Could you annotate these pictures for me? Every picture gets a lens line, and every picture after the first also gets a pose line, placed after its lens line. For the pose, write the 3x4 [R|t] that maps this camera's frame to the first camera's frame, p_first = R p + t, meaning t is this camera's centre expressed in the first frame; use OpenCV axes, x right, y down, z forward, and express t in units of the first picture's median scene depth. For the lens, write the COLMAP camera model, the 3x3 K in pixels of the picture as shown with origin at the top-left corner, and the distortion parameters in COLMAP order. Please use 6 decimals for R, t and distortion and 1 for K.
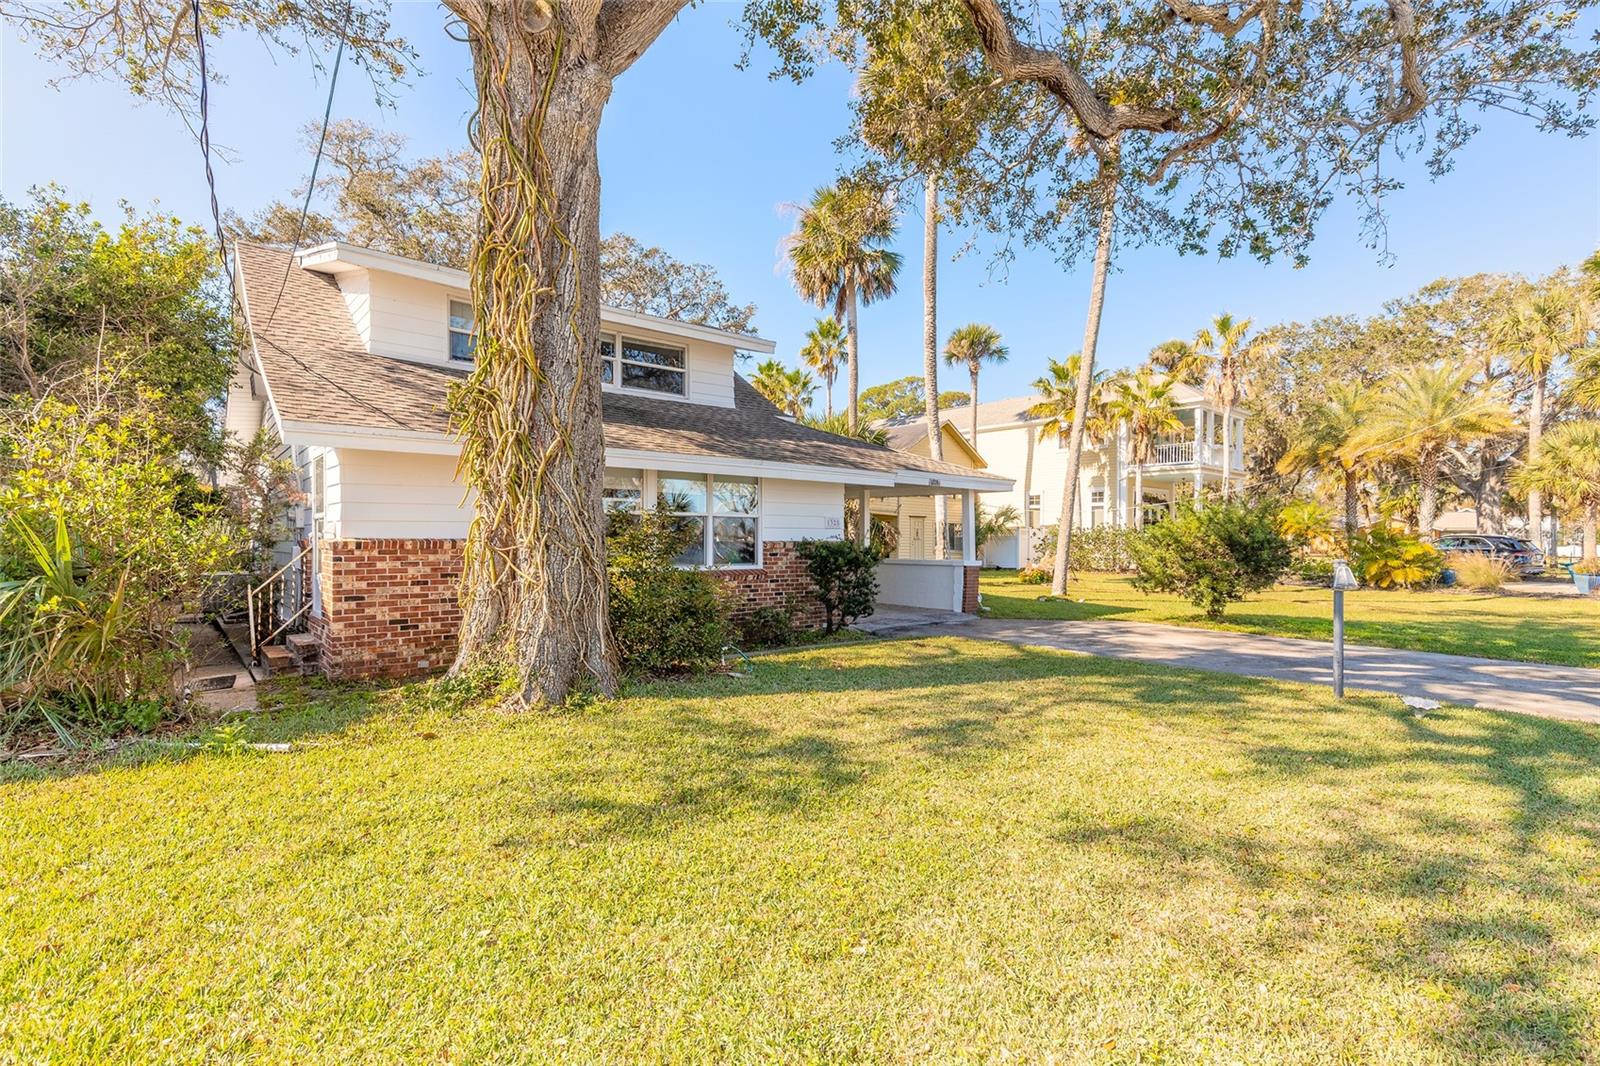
lens RADIAL K [[728.3, 0, 803.8], [0, 728.3, 534.2], [0, 0, 1]] dist [0.010544, -0.001304]
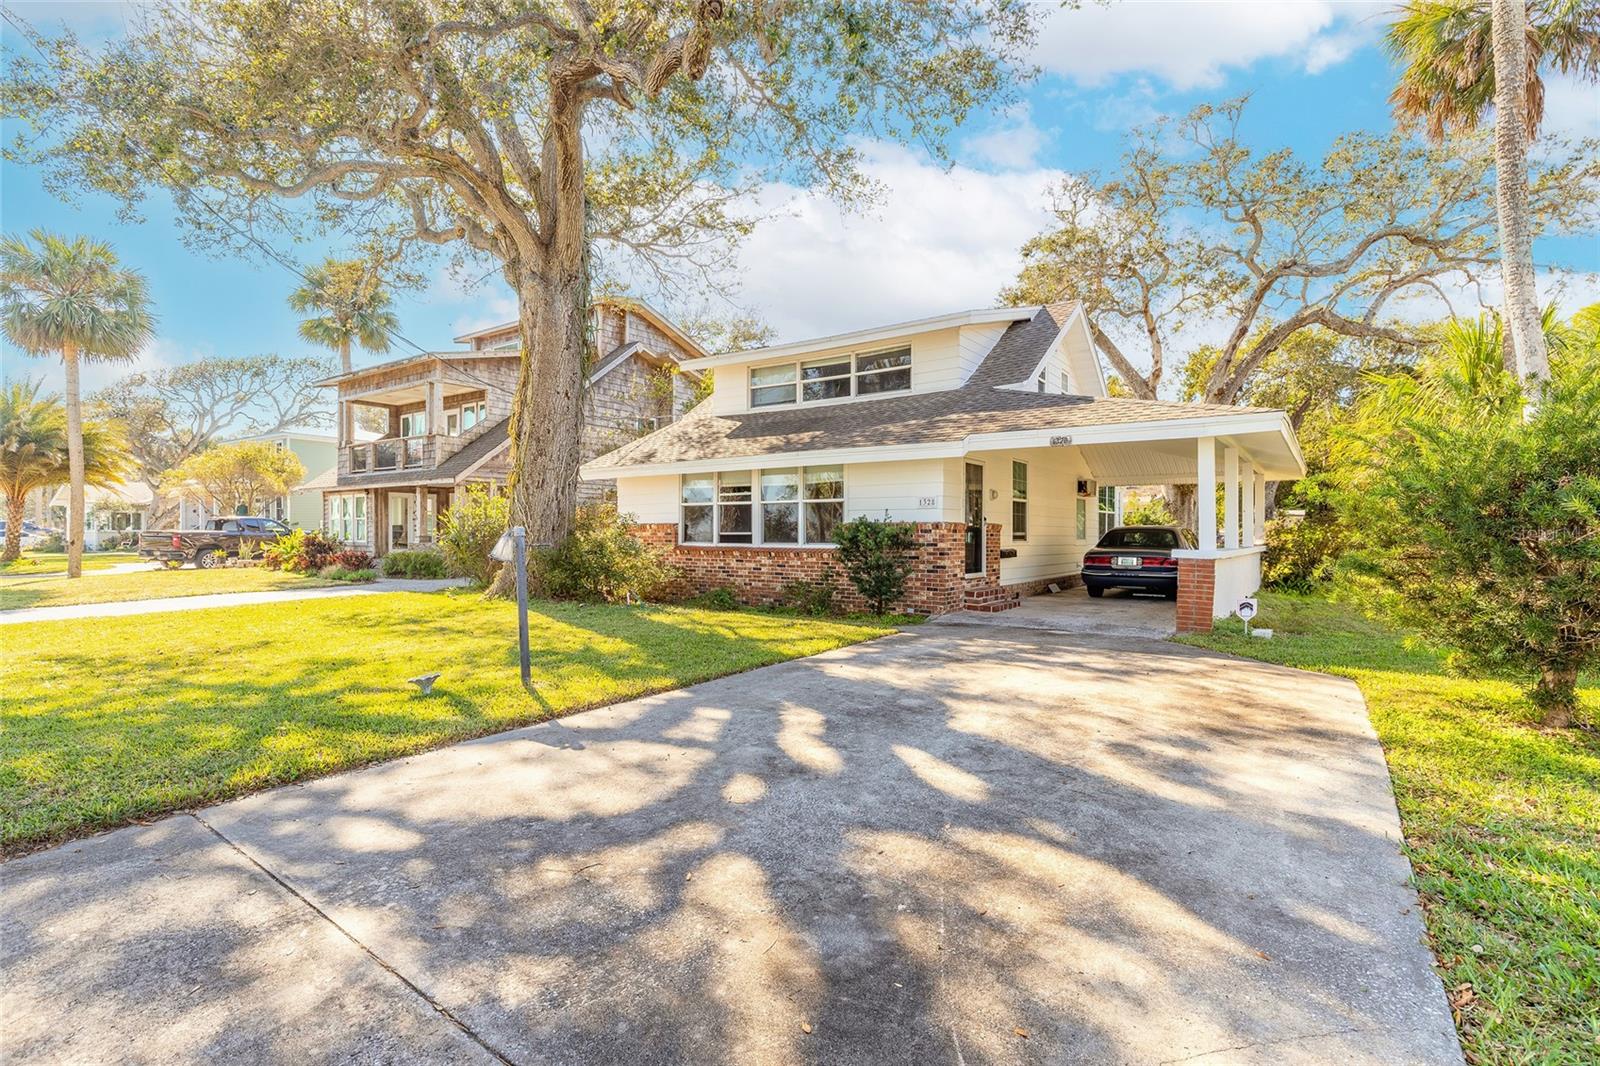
lens RADIAL K [[750.4, 0, 806.0], [0, 750.4, 535.9], [0, 0, 1]] dist [0.000533, -0.001907]
pose [[0.266168, -0.002006, -0.963924, 0.999235], [0.006941, 0.999976, -0.000165, 0.028329], [0.963902, -0.006646, 0.266176, 0.648243]]
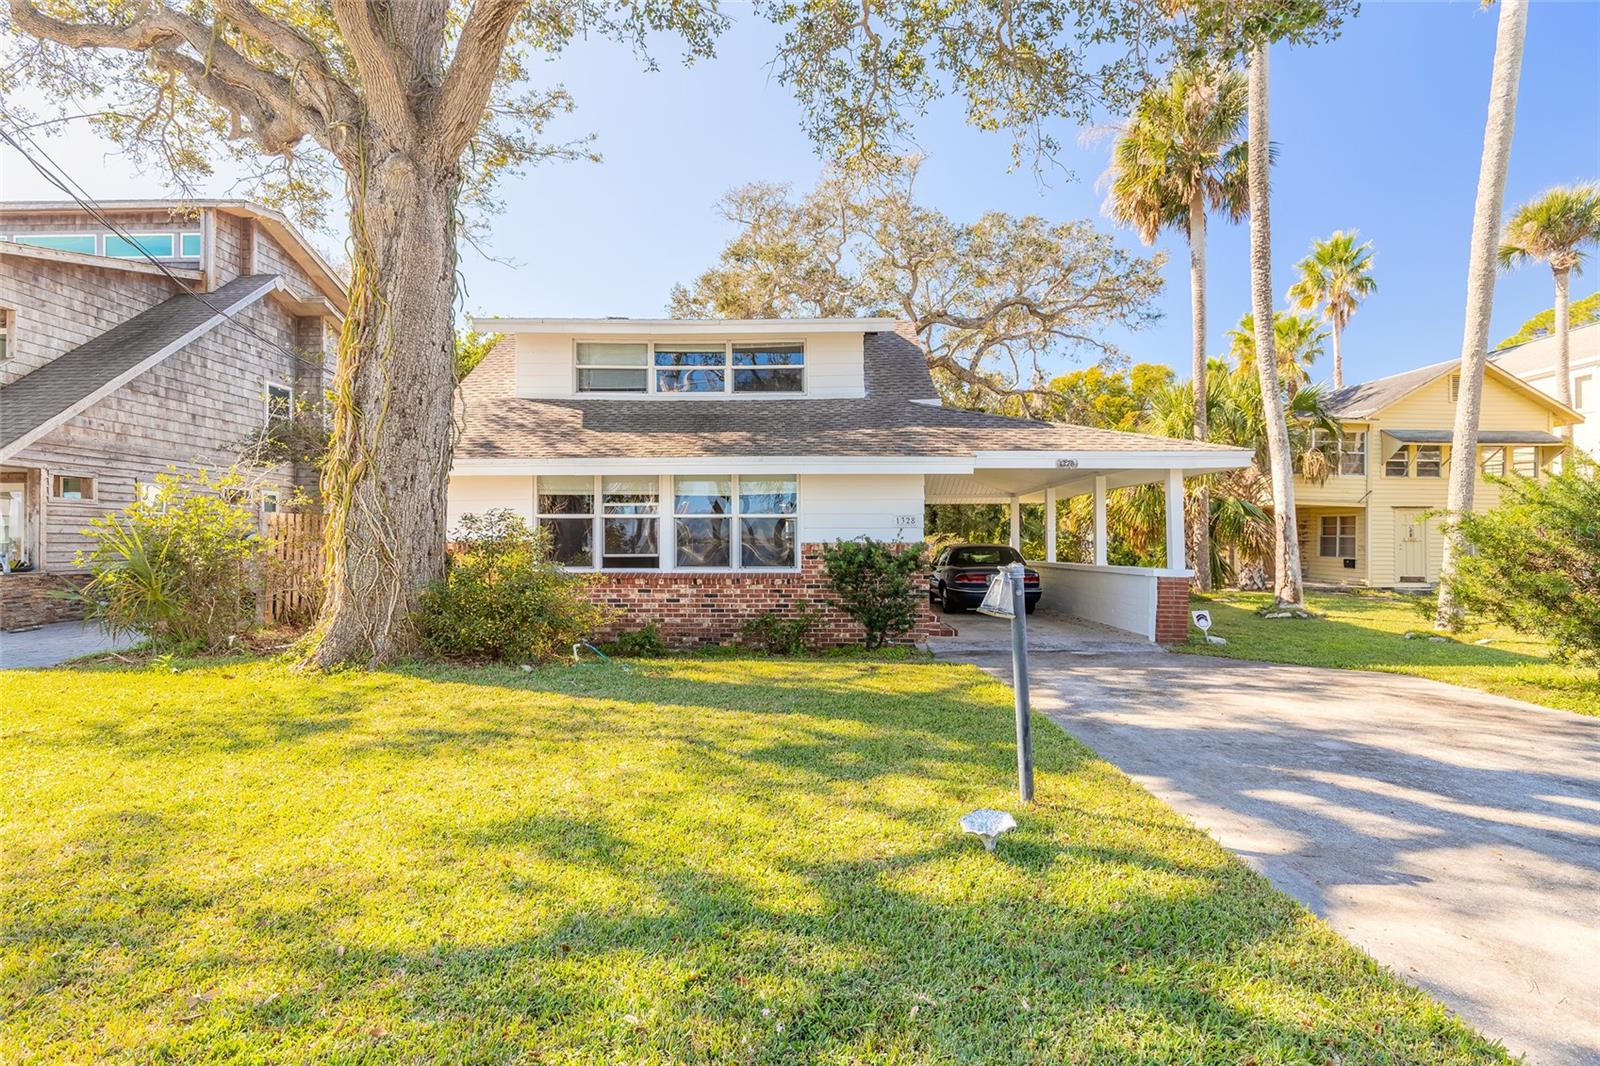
lens RADIAL K [[787.5, 0, 803.5], [0, 787.5, 536.4], [0, 0, 1]] dist [-0.000611, 0.000204]
pose [[0.757670, -0.012840, -0.652511, 0.594911], [0.010062, 0.999917, -0.007993, 0.009238], [0.652560, -0.000510, 0.757737, 0.249633]]
